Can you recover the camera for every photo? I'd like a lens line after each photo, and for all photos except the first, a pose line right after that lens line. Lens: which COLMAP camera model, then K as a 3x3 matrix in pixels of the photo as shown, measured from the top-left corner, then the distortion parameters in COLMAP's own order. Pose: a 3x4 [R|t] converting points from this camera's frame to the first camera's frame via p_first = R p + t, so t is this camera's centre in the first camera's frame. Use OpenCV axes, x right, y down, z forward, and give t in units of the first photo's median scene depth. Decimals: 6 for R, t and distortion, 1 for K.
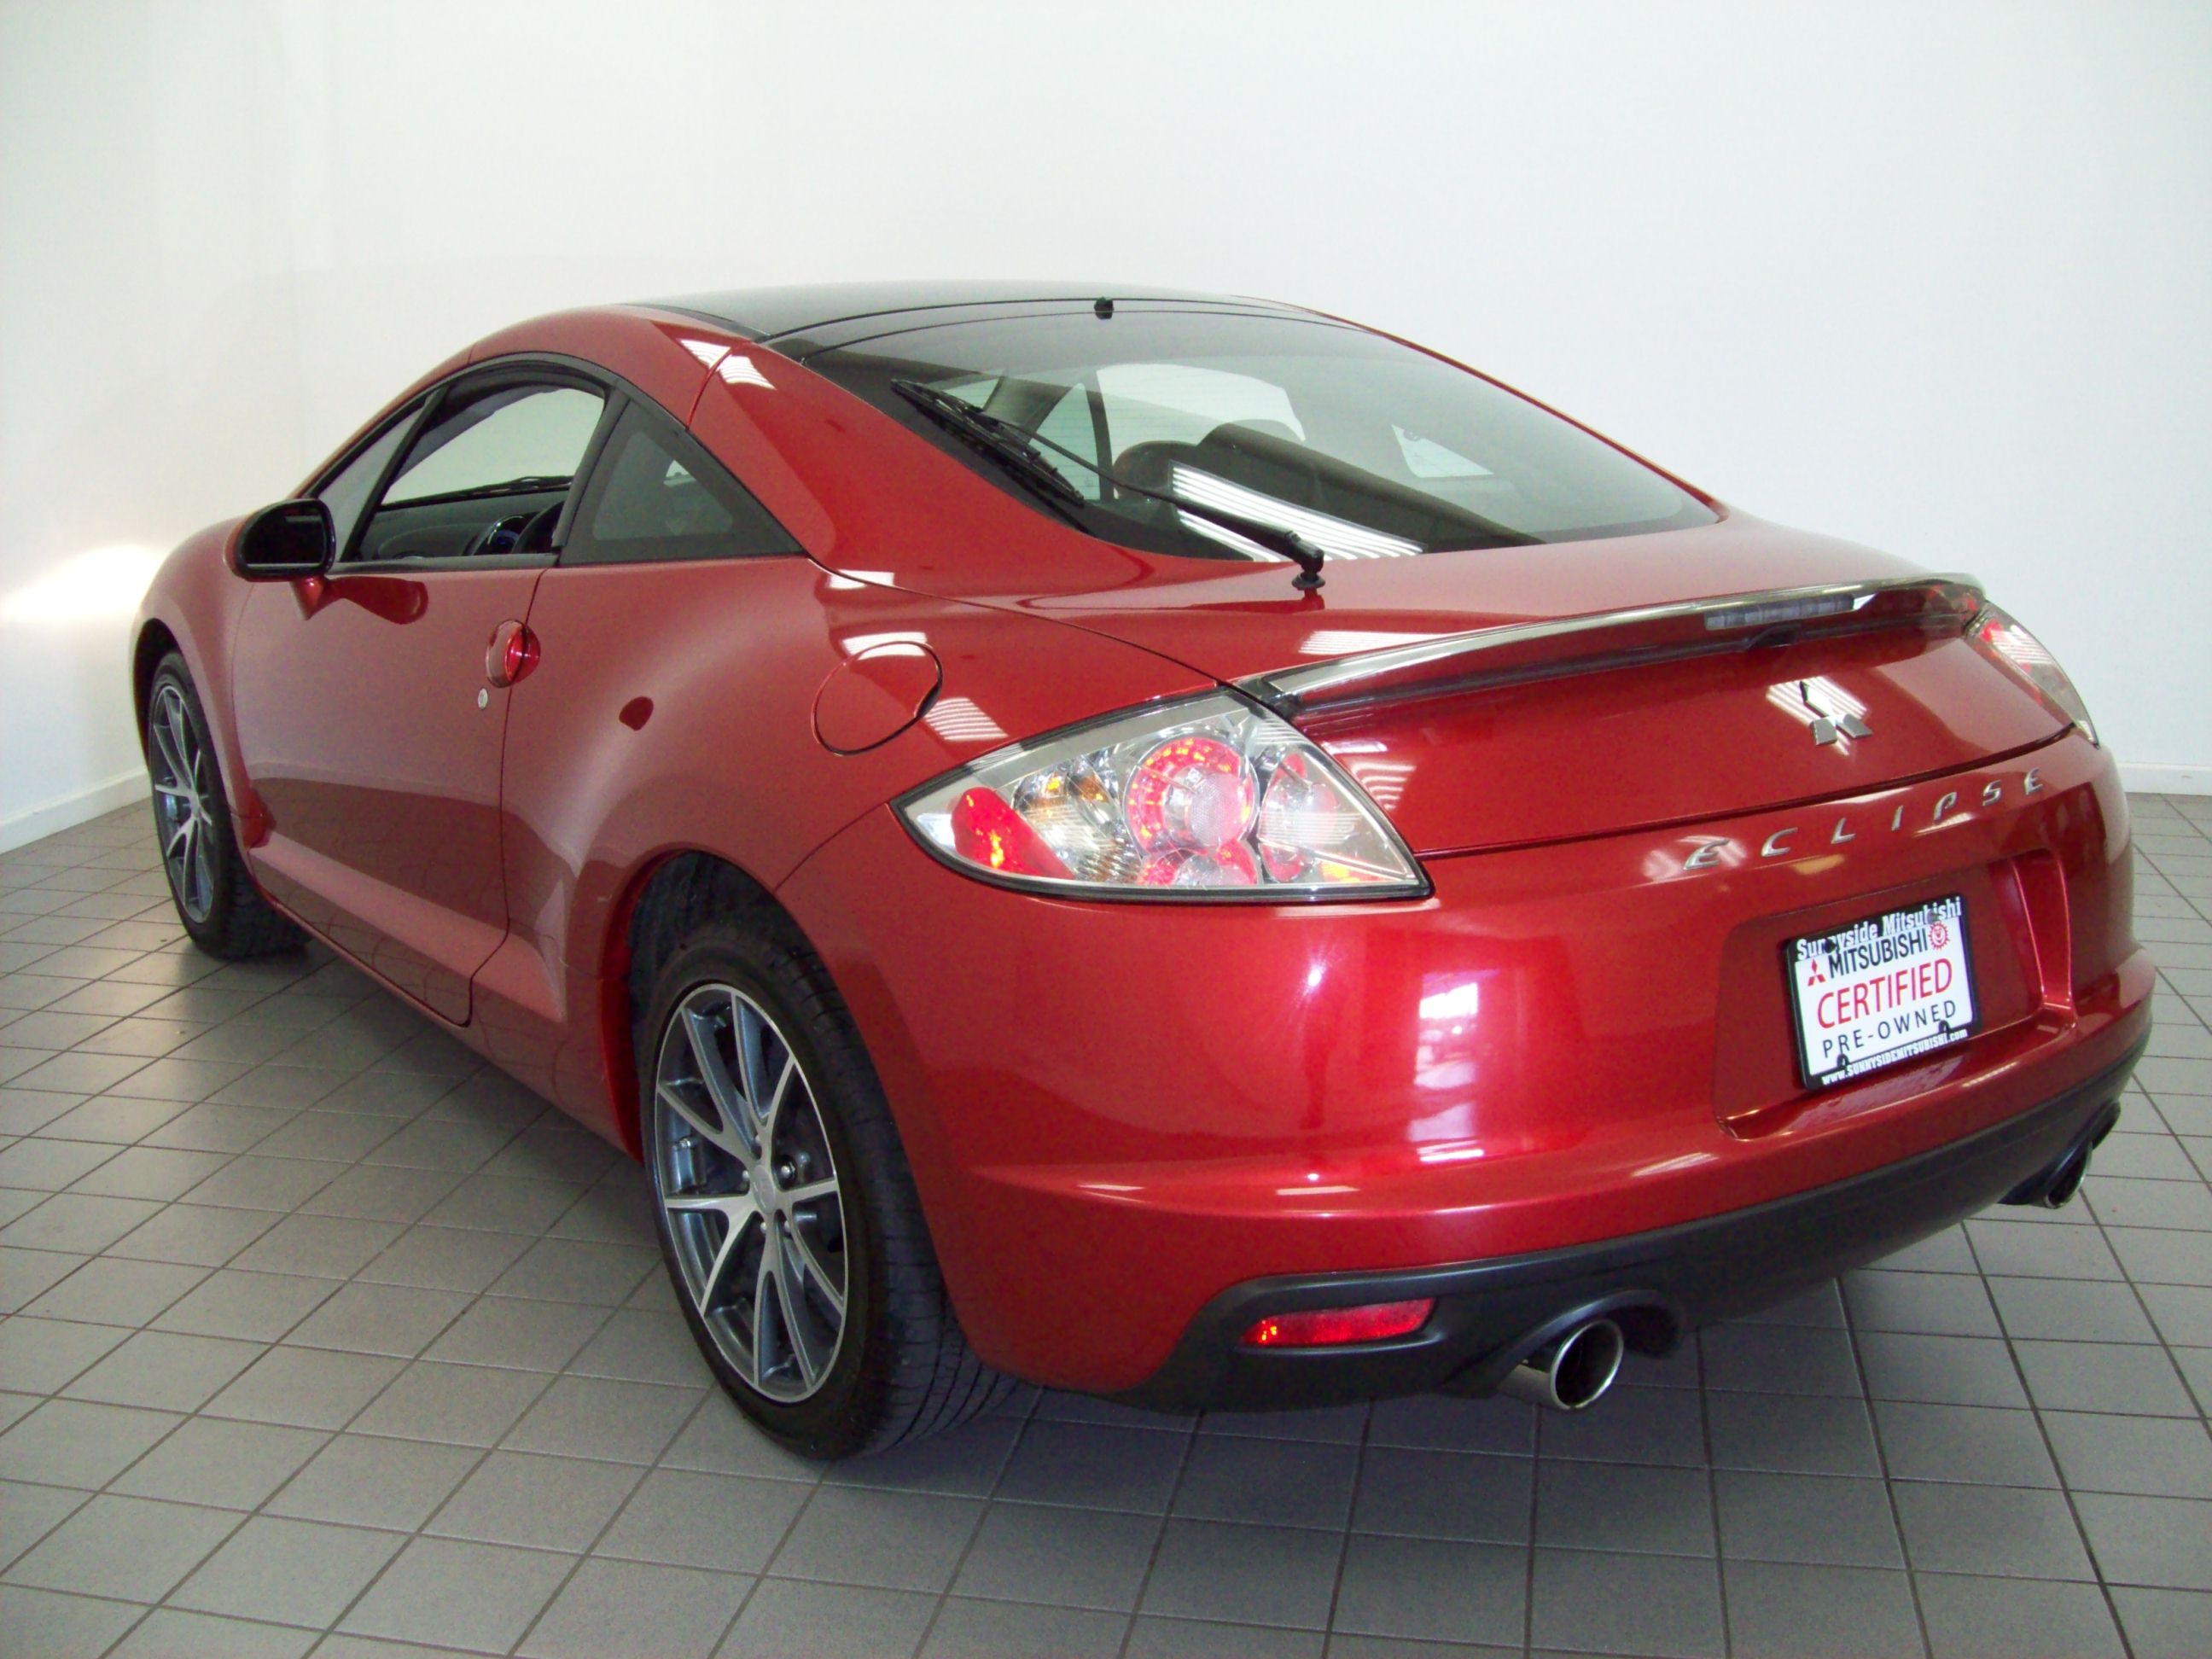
lens RADIAL K [[2369.1, 0, 1106.0], [0, 2369.1, 829.5], [0, 0, 1]] dist [-0.180385, 0.193566]
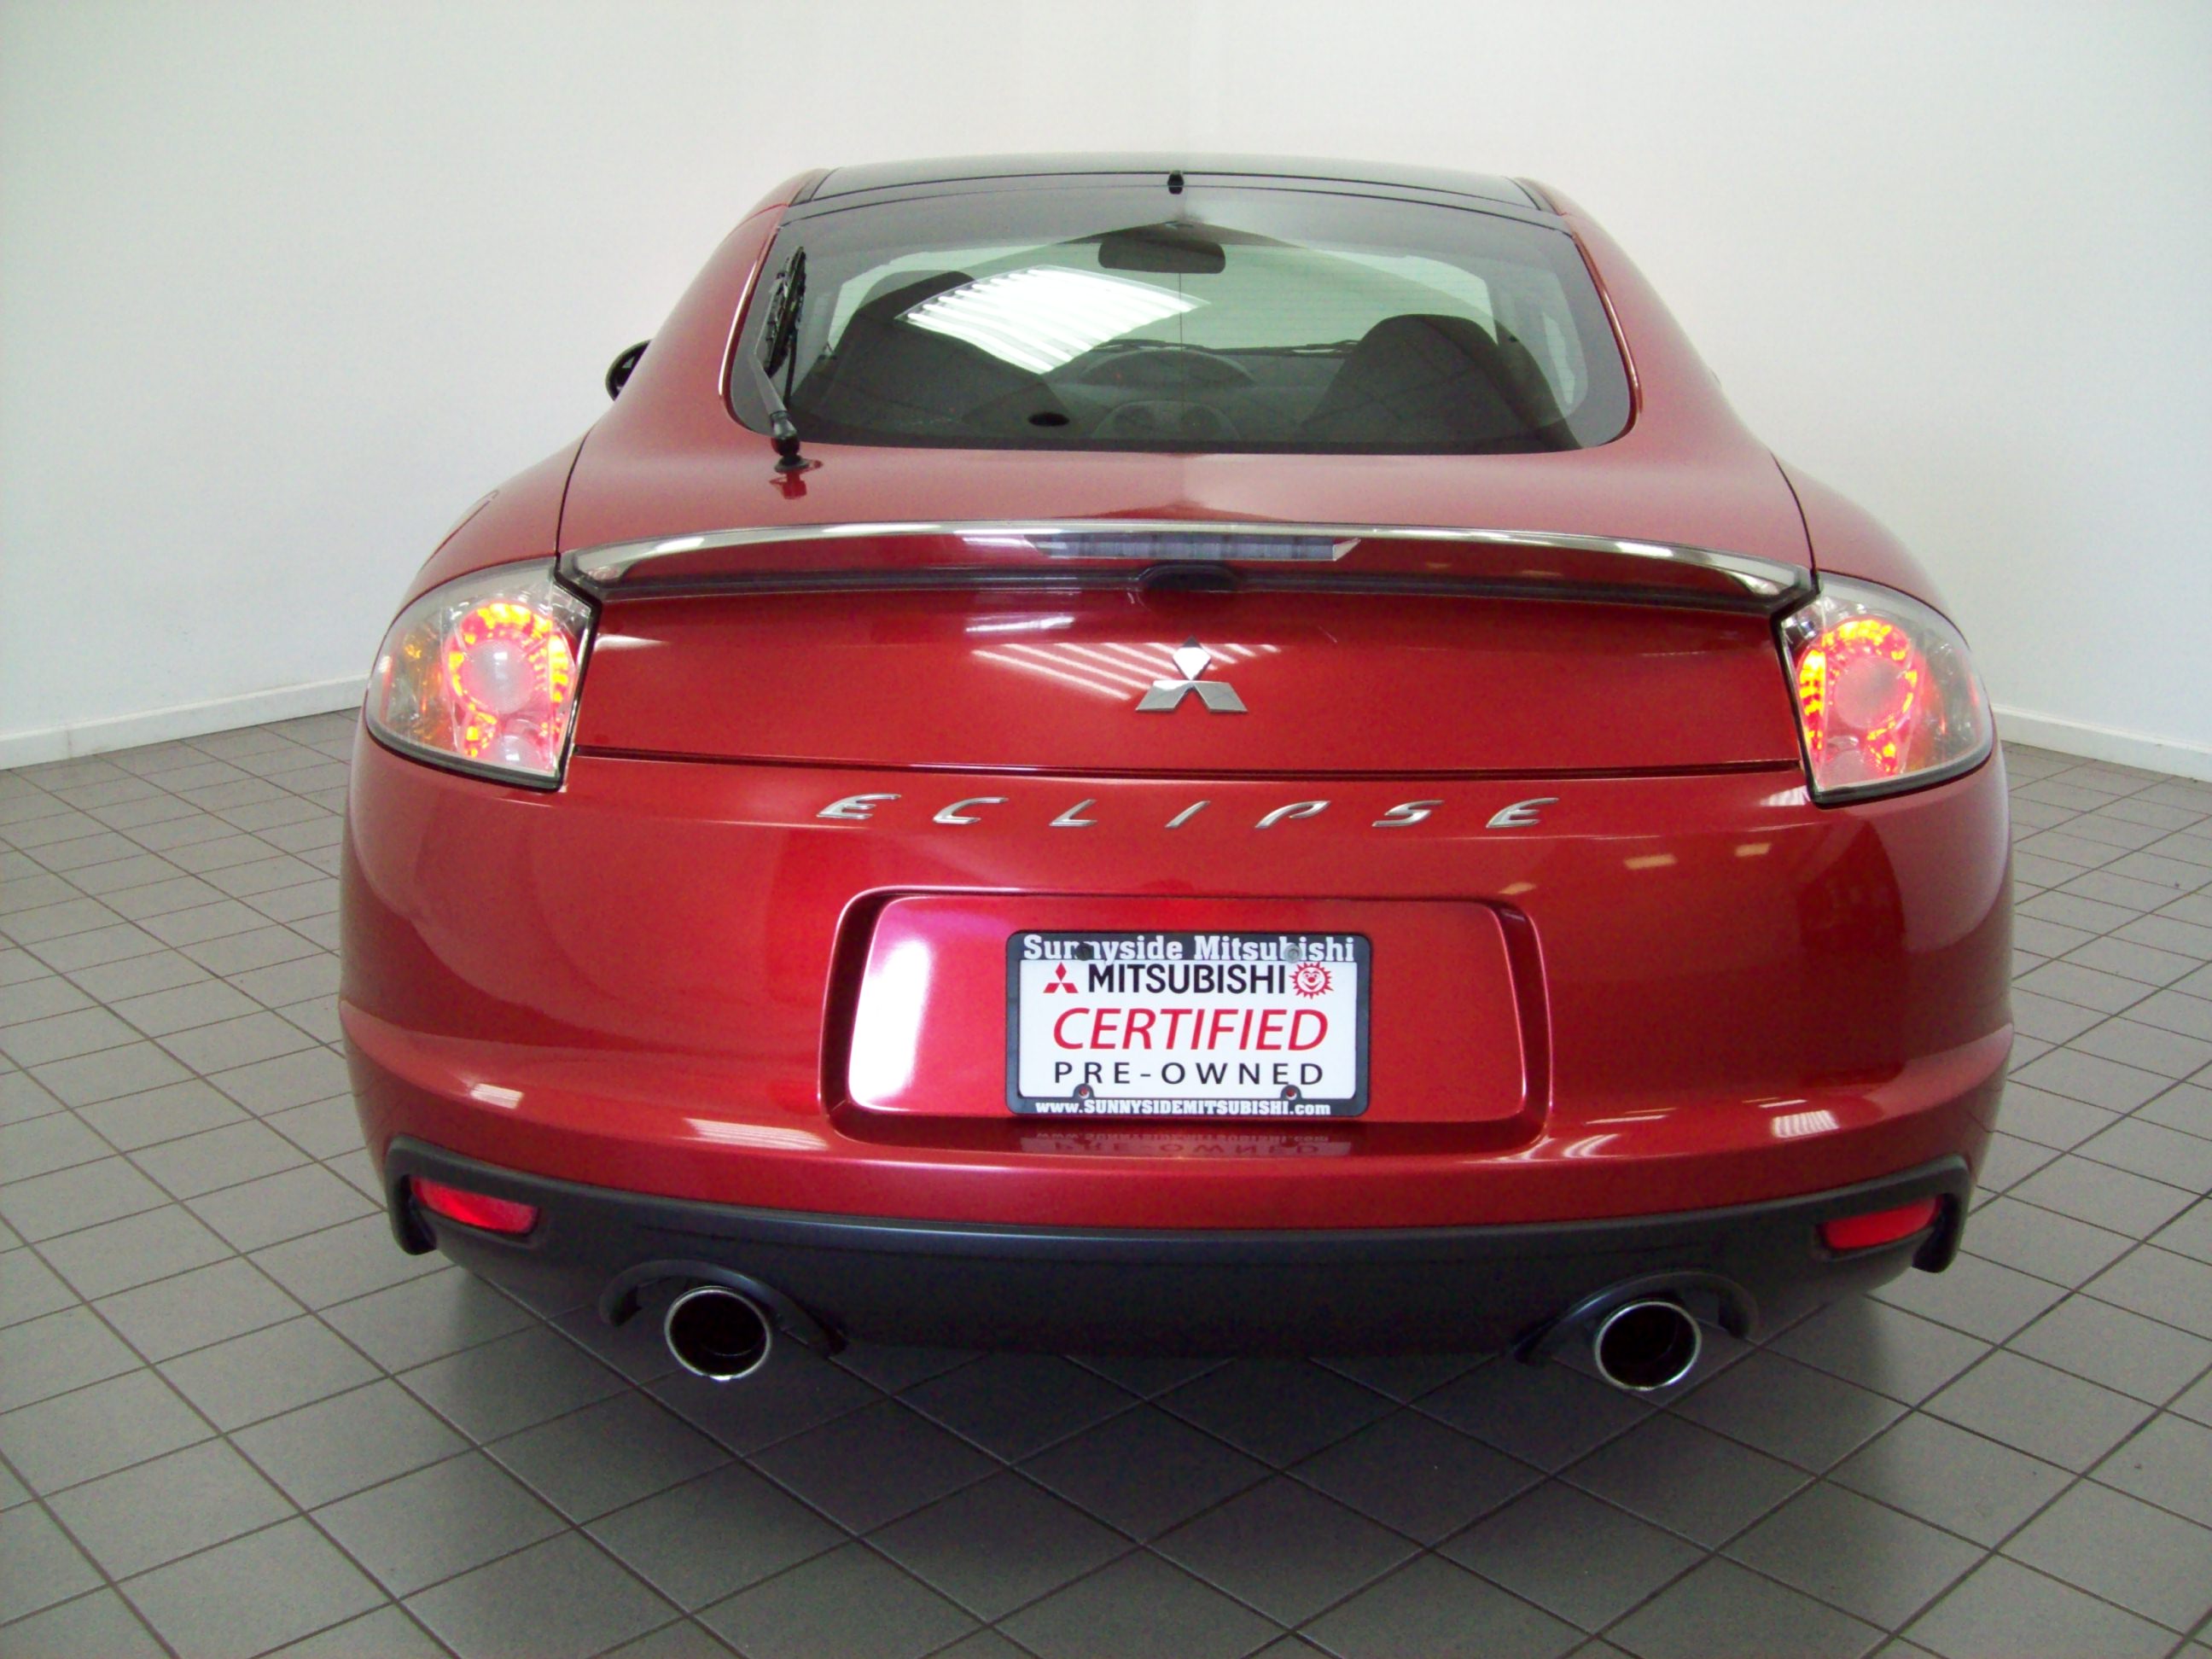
lens RADIAL K [[2369.1, 0, 1106.0], [0, 2369.1, 829.5], [0, 0, 1]] dist [-0.180385, 0.193566]
pose [[0.807320, 0.176063, -0.563237, 0.711709], [-0.150741, 0.984318, 0.091625, -0.064263], [0.570536, 0.010932, 0.821200, 0.289075]]
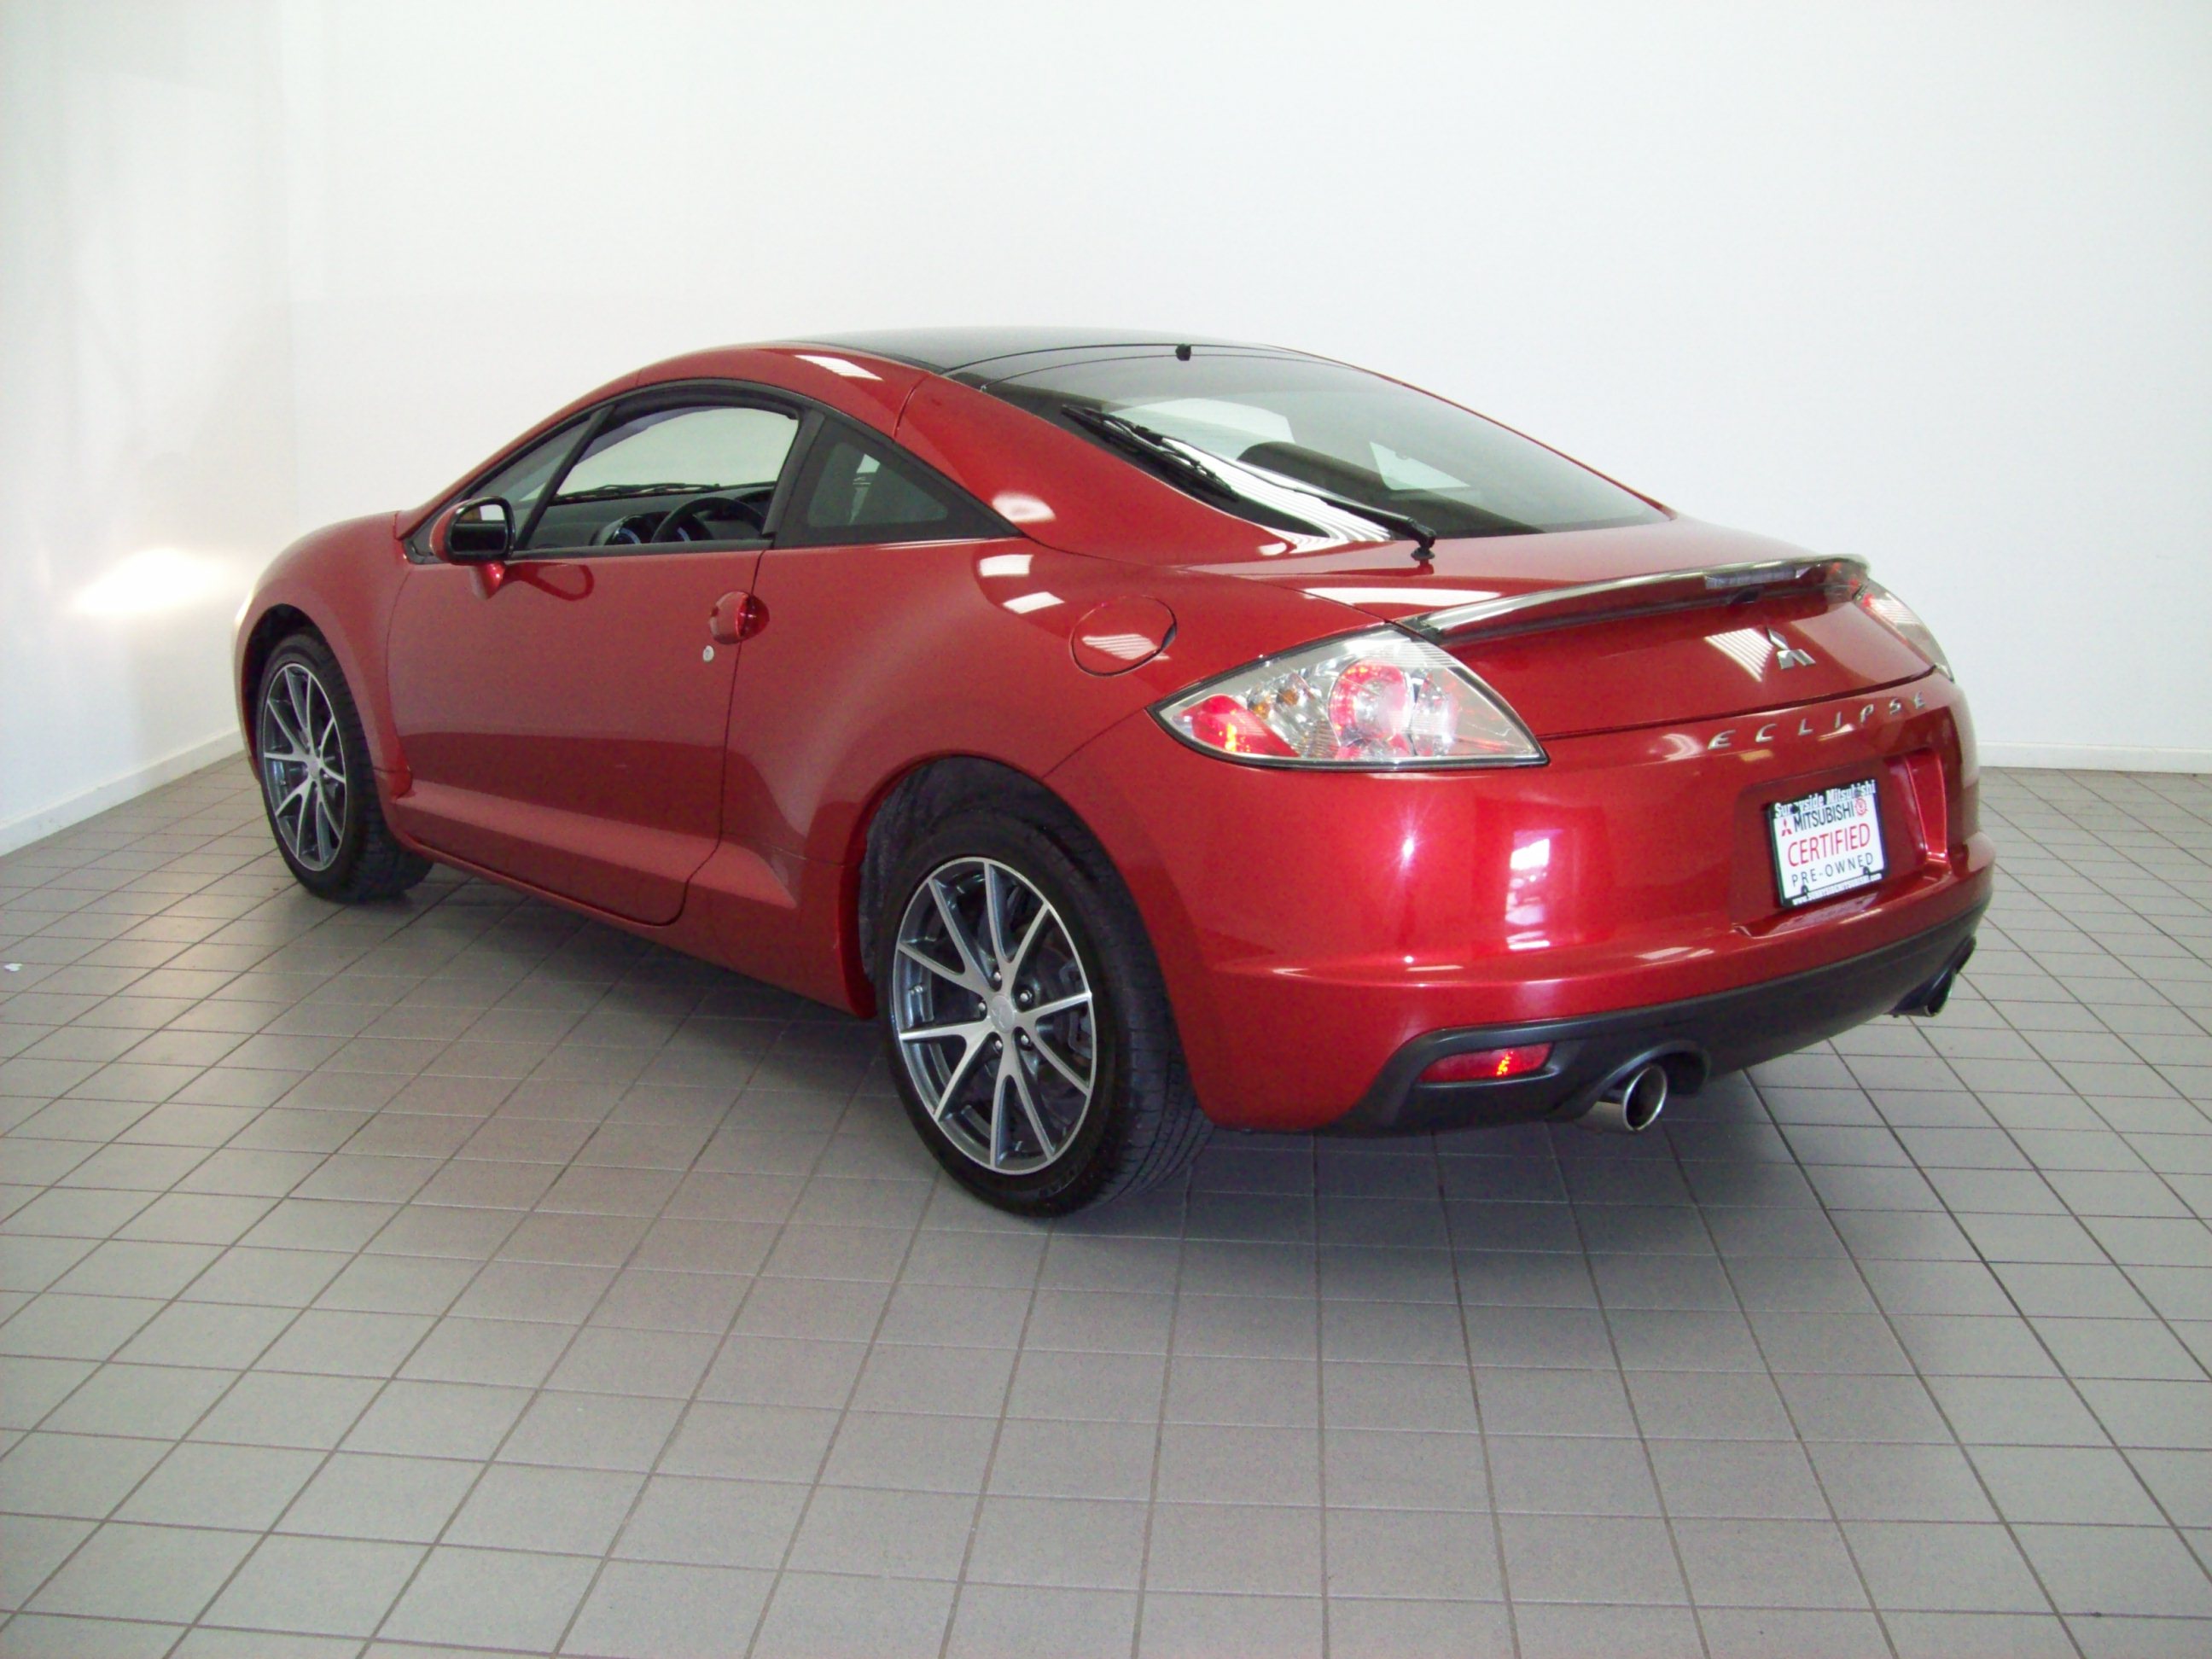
lens RADIAL K [[2369.1, 0, 1106.0], [0, 2369.1, 829.5], [0, 0, 1]] dist [-0.180385, 0.193566]
pose [[0.993304, -0.007542, 0.115280, -0.250411], [0.009180, 0.999864, -0.013685, 0.071454], [-0.115161, 0.014651, 0.993239, -0.341084]]
